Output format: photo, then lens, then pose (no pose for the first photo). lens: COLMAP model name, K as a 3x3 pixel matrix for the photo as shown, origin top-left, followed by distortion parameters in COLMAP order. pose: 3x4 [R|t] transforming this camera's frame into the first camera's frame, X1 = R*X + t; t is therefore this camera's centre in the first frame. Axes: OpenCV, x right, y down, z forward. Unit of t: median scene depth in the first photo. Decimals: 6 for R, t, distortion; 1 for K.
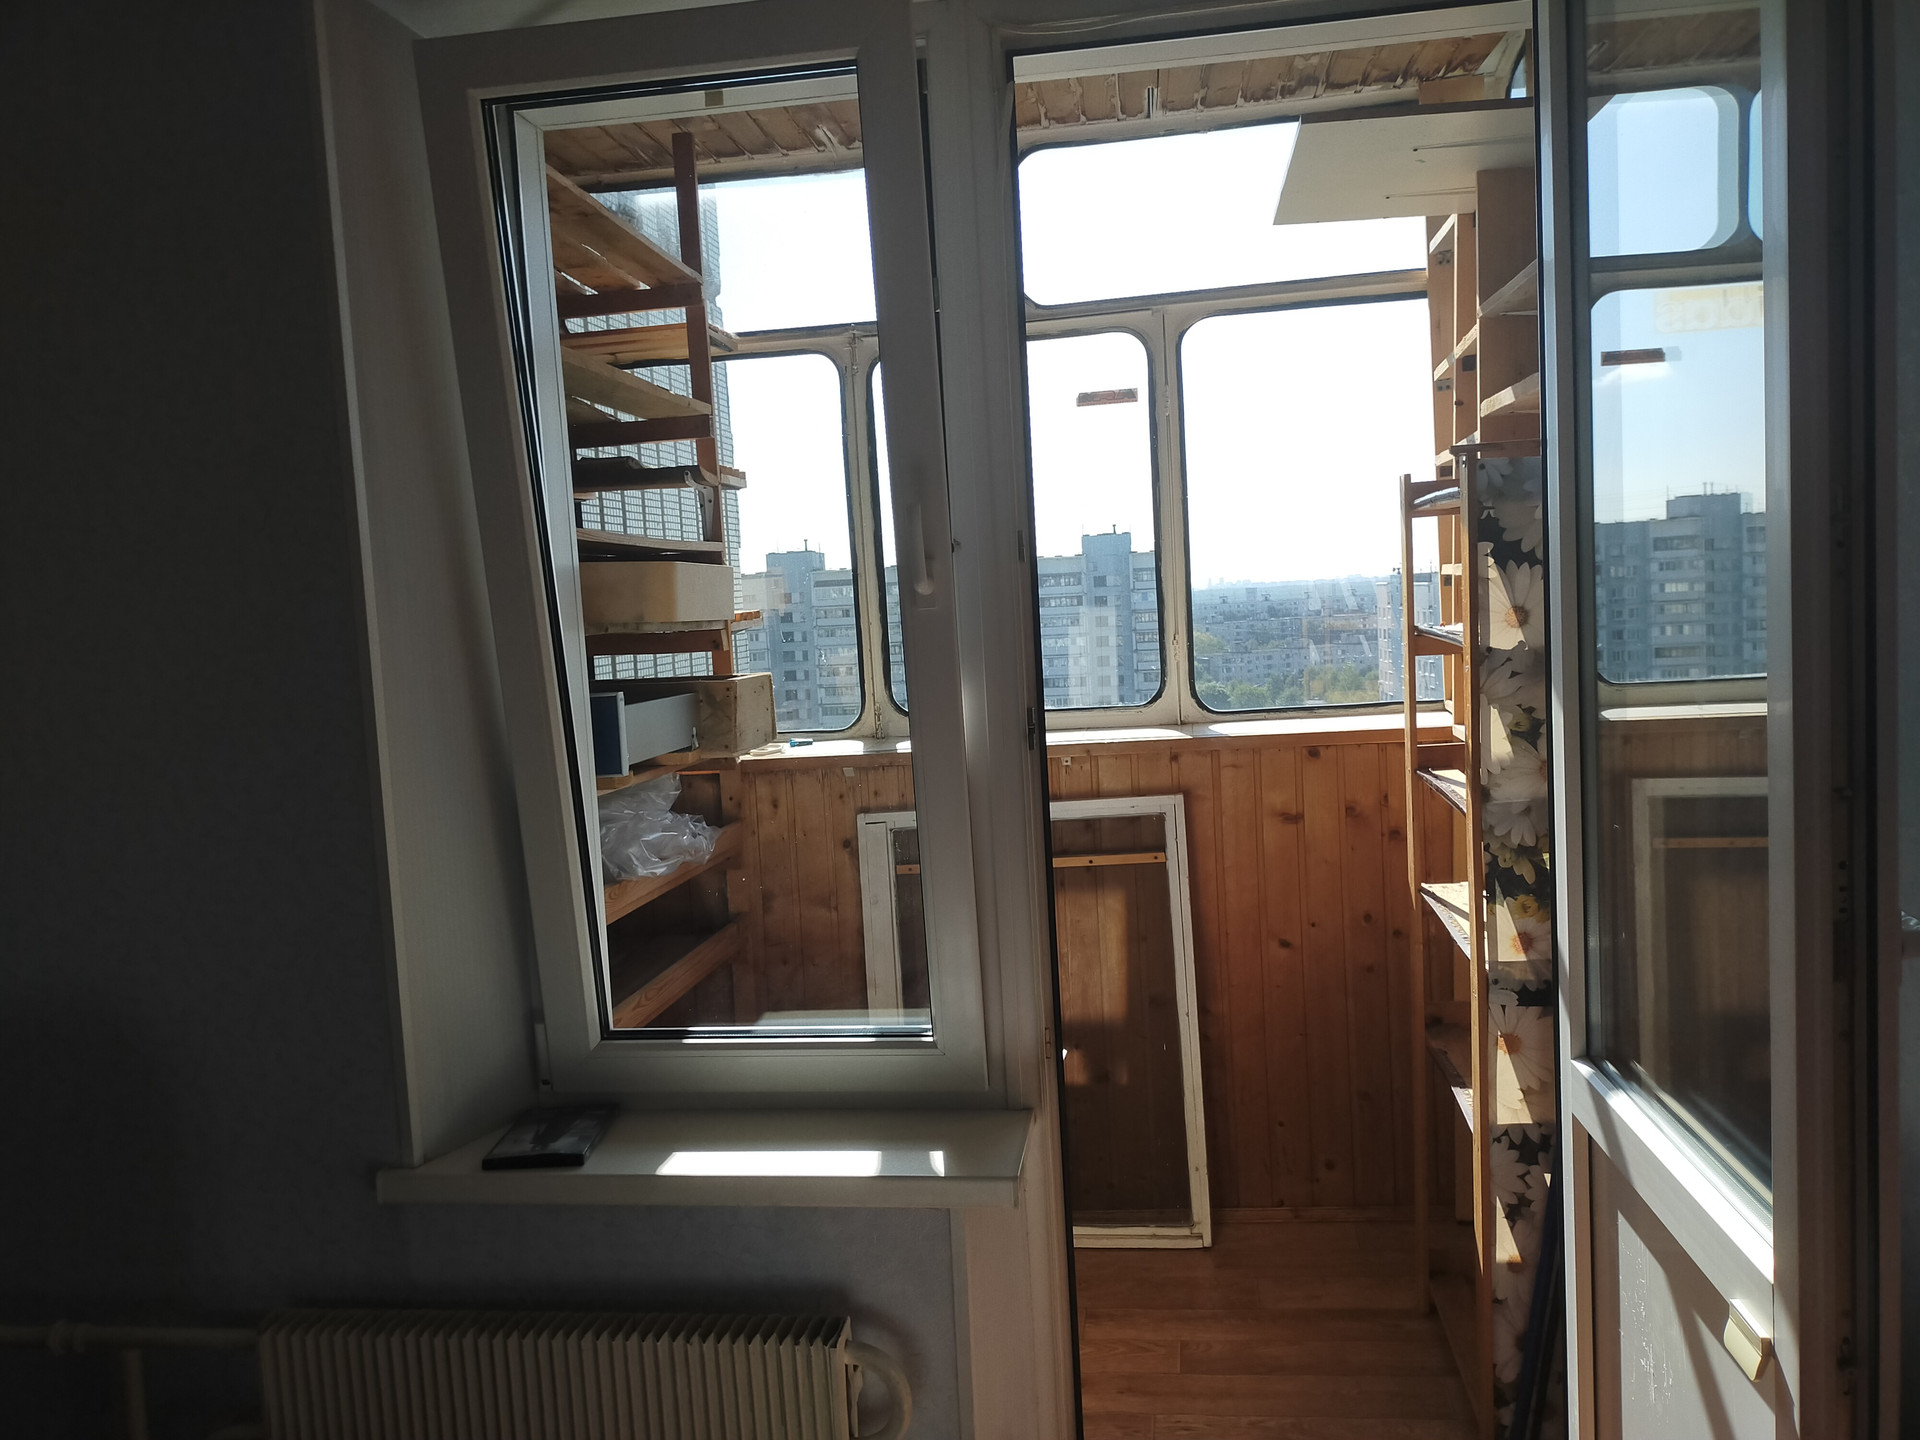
lens RADIAL K [[1459.7, 0, 964.3], [0, 1459.7, 721.6], [0, 0, 1]] dist [0.027992, -0.017010]
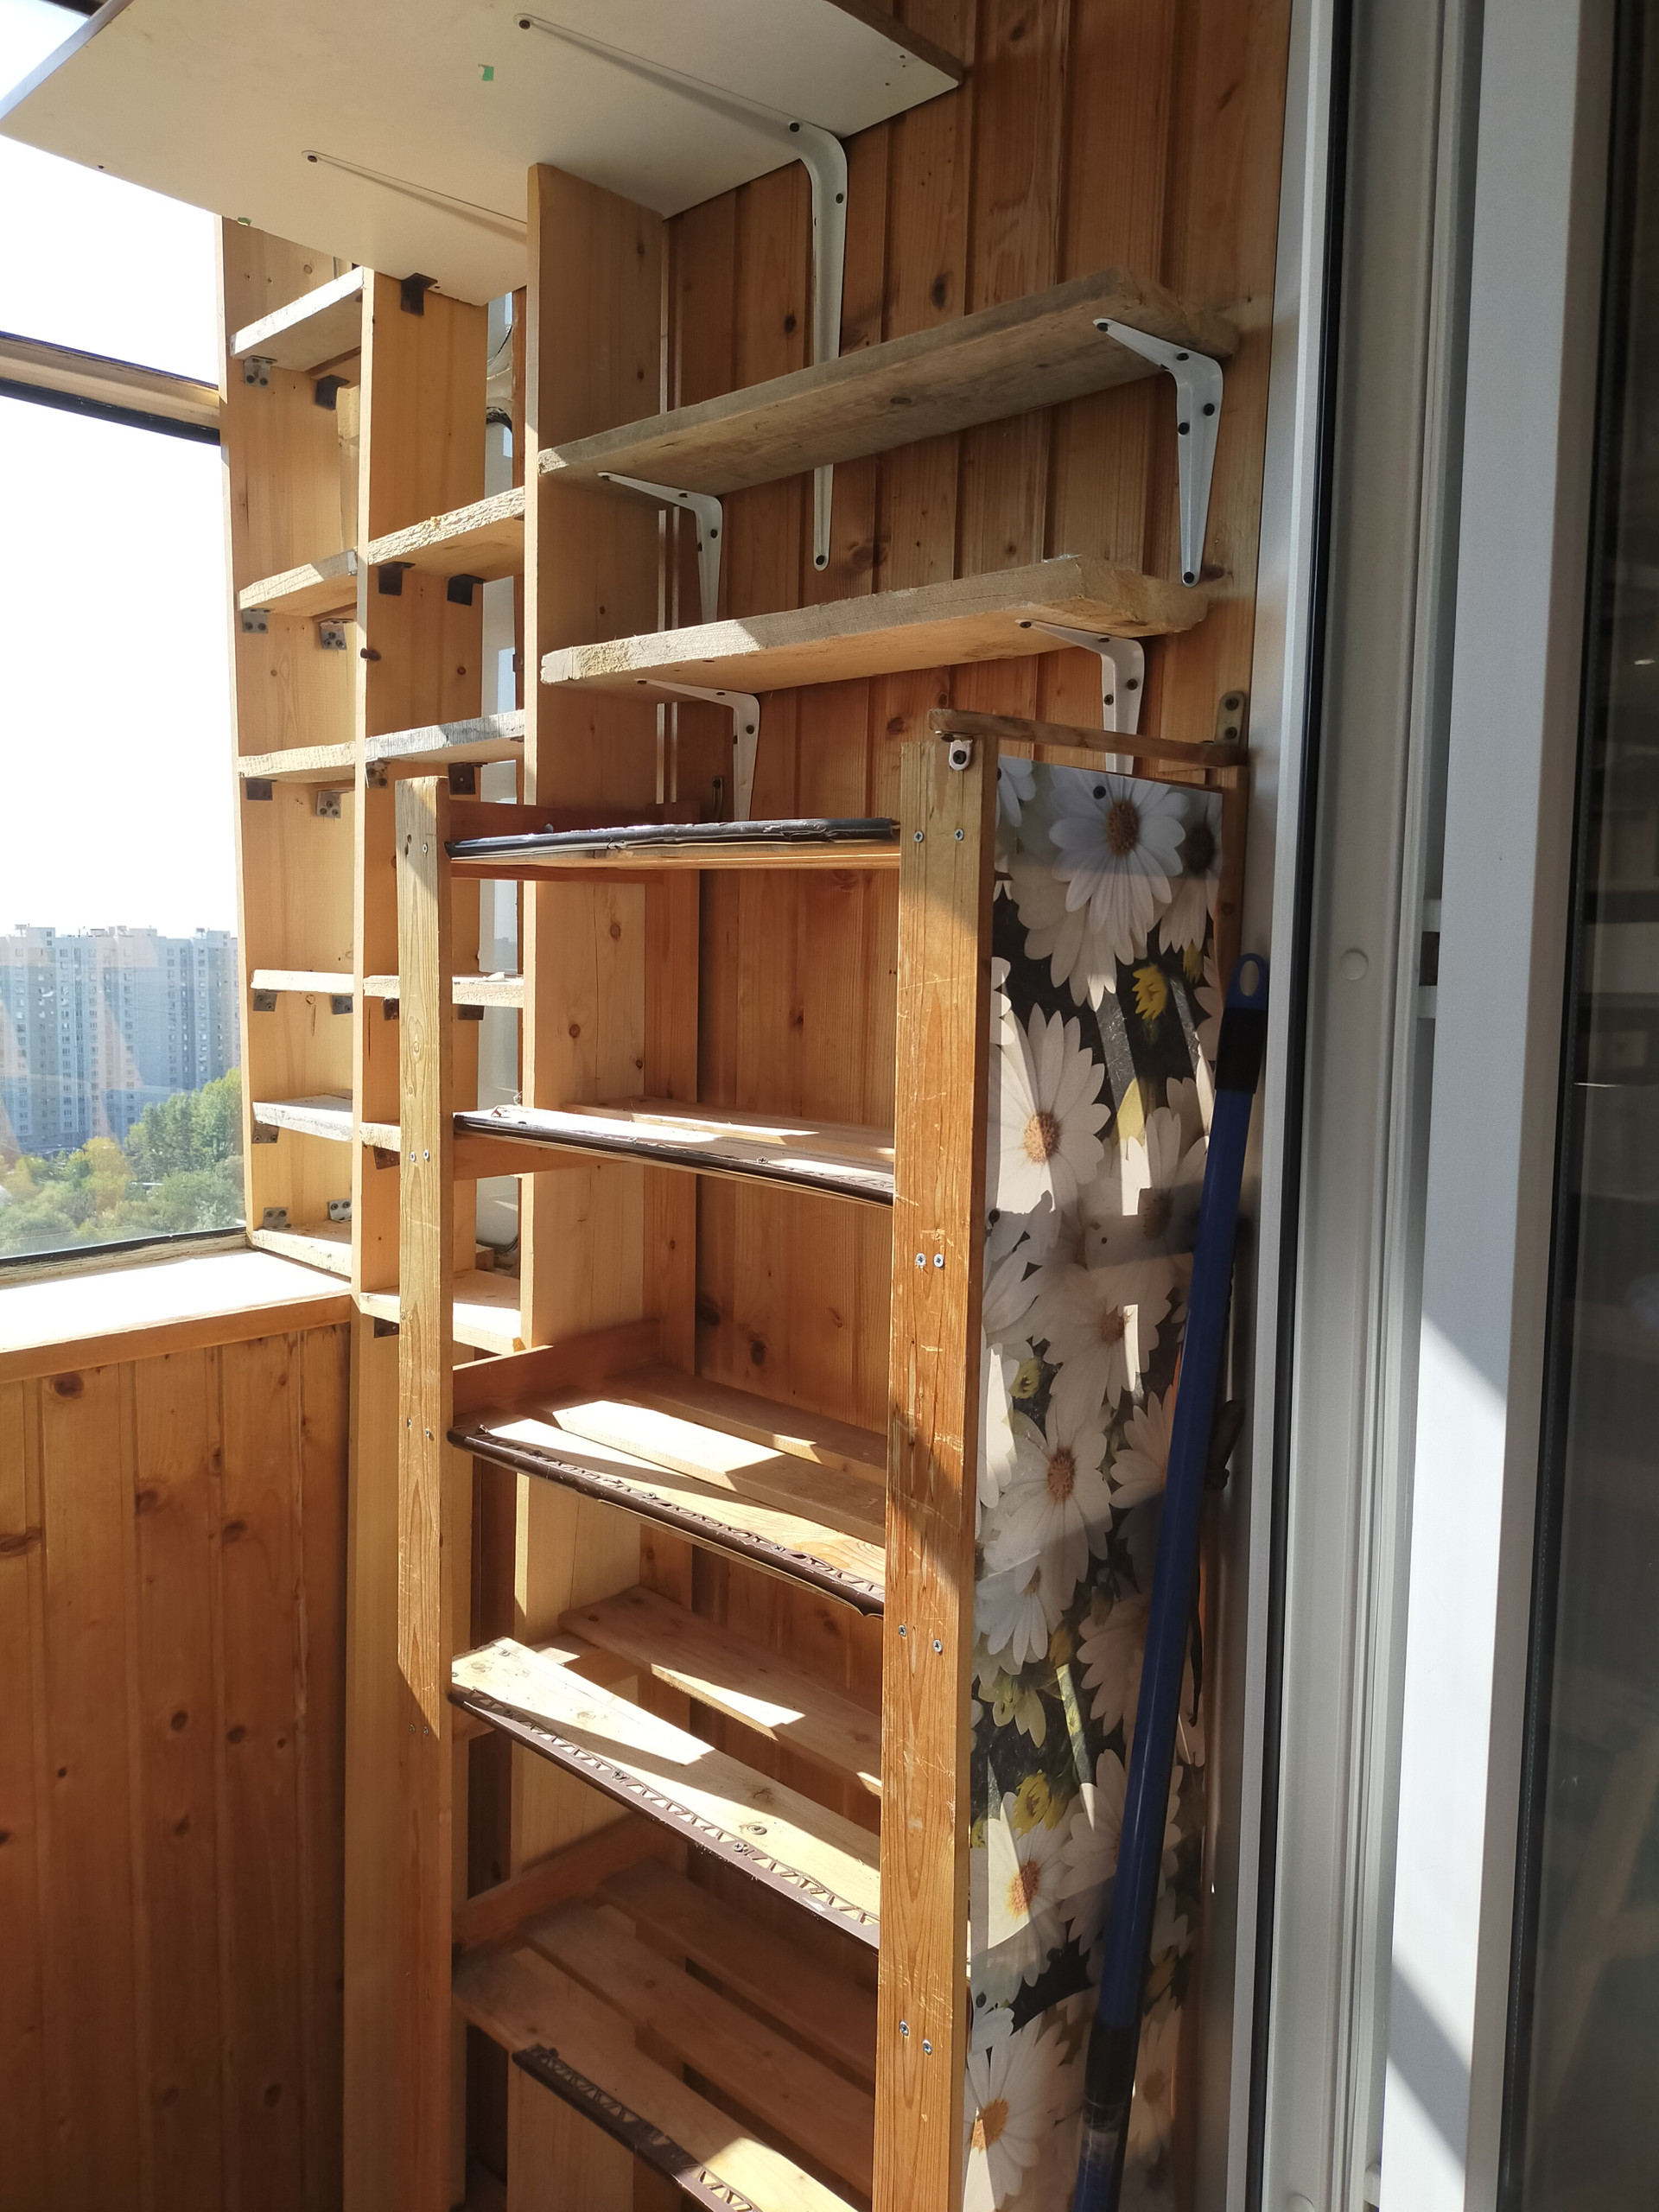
lens RADIAL K [[1681.7, 0, 829.6], [0, 1681.7, 1084.6], [0, 0, 1]] dist [0.027992, -0.017010]
pose [[0.589516, -0.009808, 0.807698, -0.053180], [0.032652, 0.999398, -0.011696, -0.081496], [-0.807097, 0.033268, 0.589481, 0.746872]]
